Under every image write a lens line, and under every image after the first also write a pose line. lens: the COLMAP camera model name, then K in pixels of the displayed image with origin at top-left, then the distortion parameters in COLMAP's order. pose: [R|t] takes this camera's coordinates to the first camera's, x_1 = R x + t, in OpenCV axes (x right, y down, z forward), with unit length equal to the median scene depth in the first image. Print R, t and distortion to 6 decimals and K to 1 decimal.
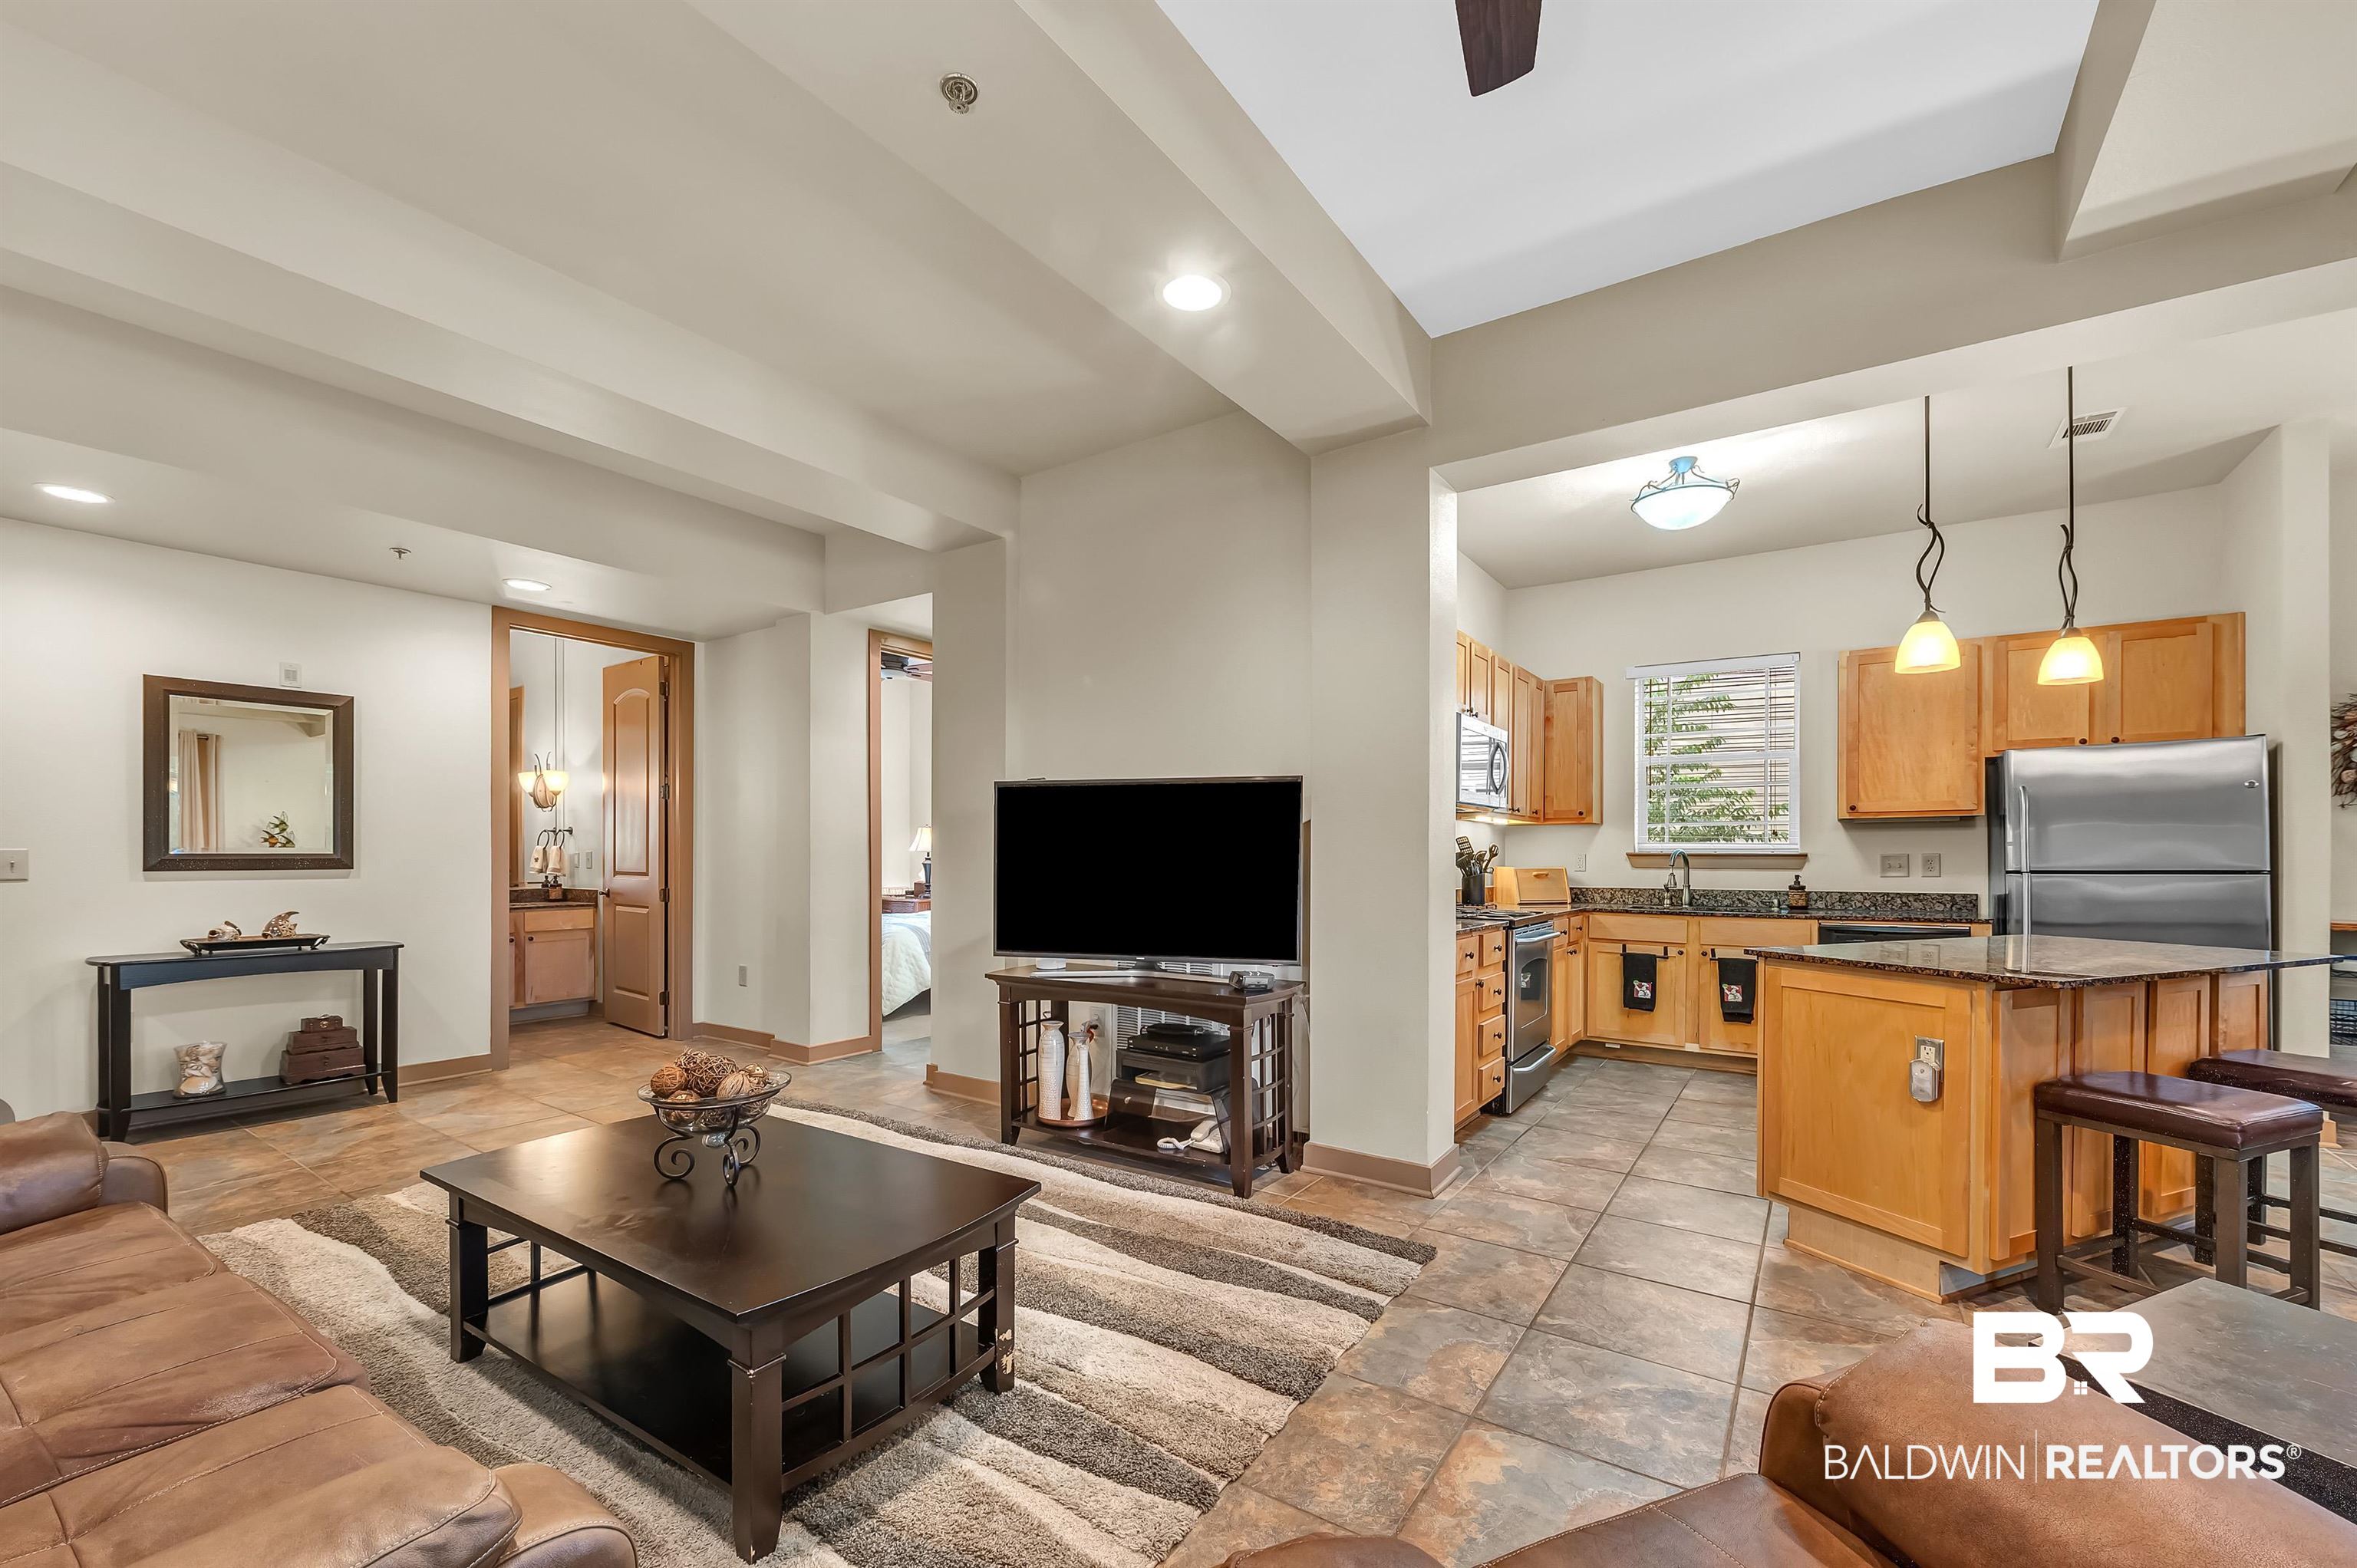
lens RADIAL K [[942.8, 0, 1177.2], [0, 942.8, 855.8], [0, 0, 1]] dist [-0.001807, -0.000502]
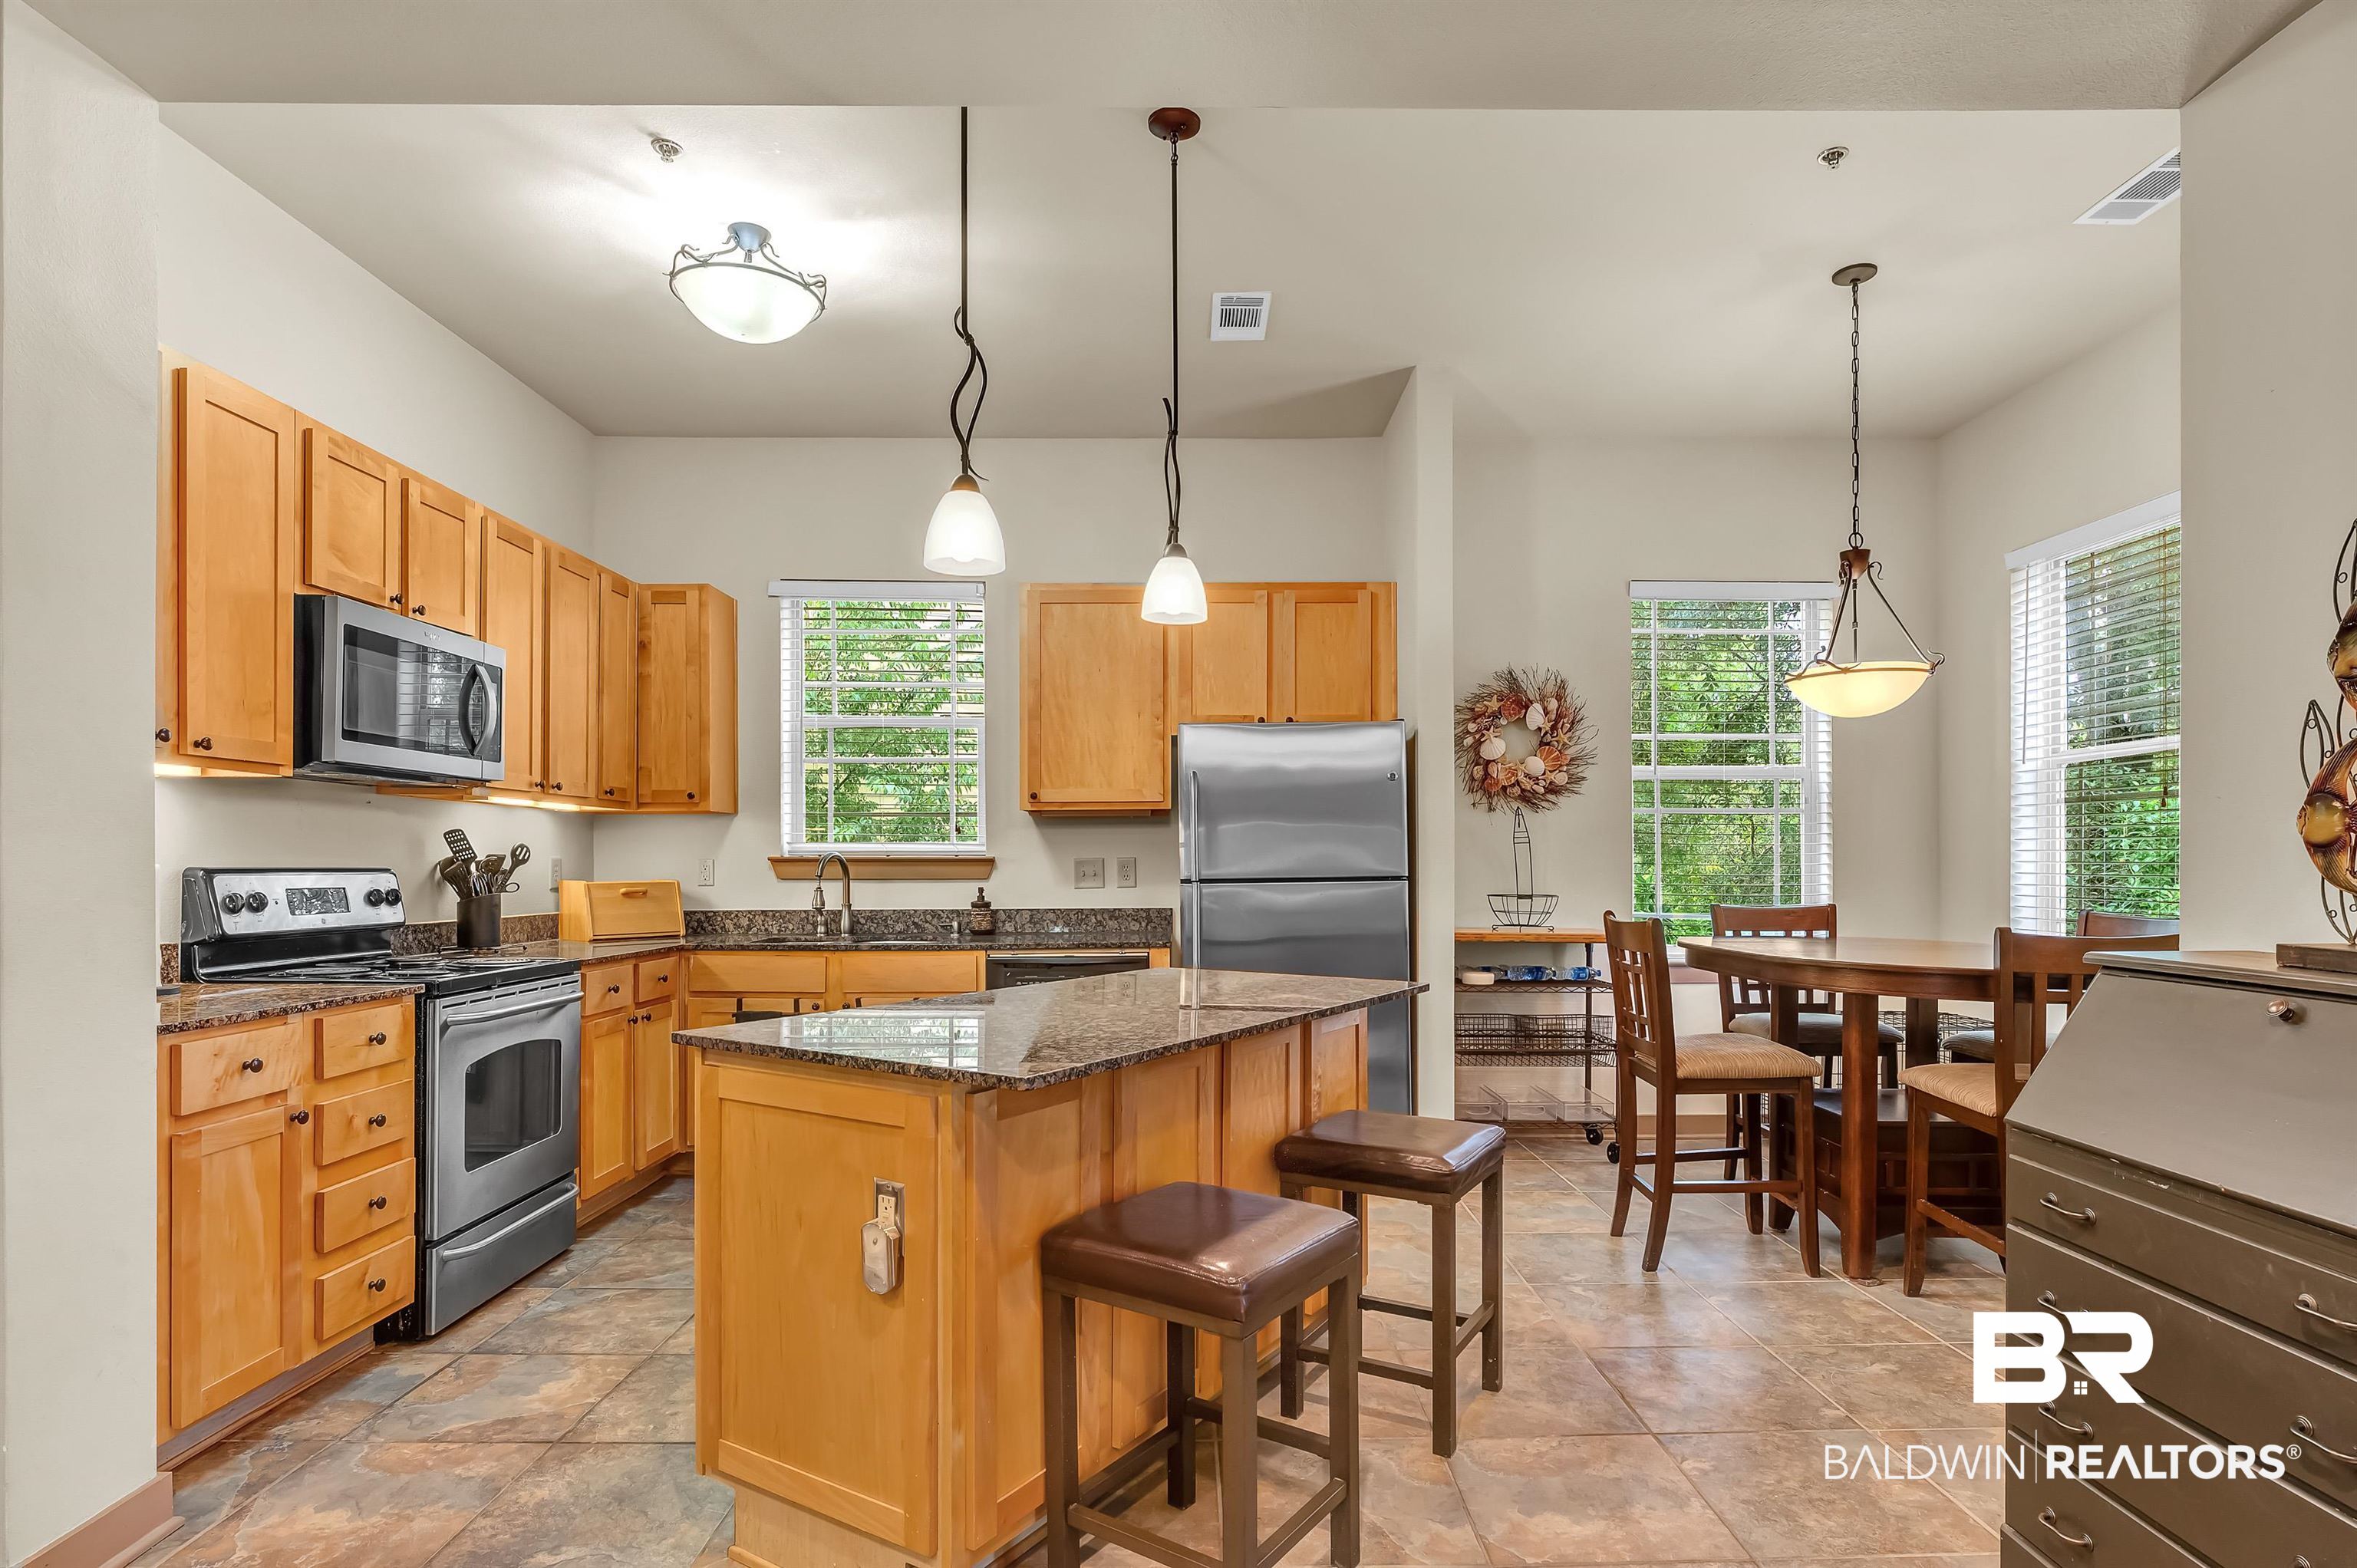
lens RADIAL K [[1215.5, 0, 1187.7], [0, 1215.5, 857.0], [0, 0, 1]] dist [0.001075, -0.000192]
pose [[0.823433, -0.001713, 0.567410, 0.315222], [0.002808, 0.999995, -0.001057, -0.002111], [-0.567406, 0.002464, 0.823434, 0.169205]]
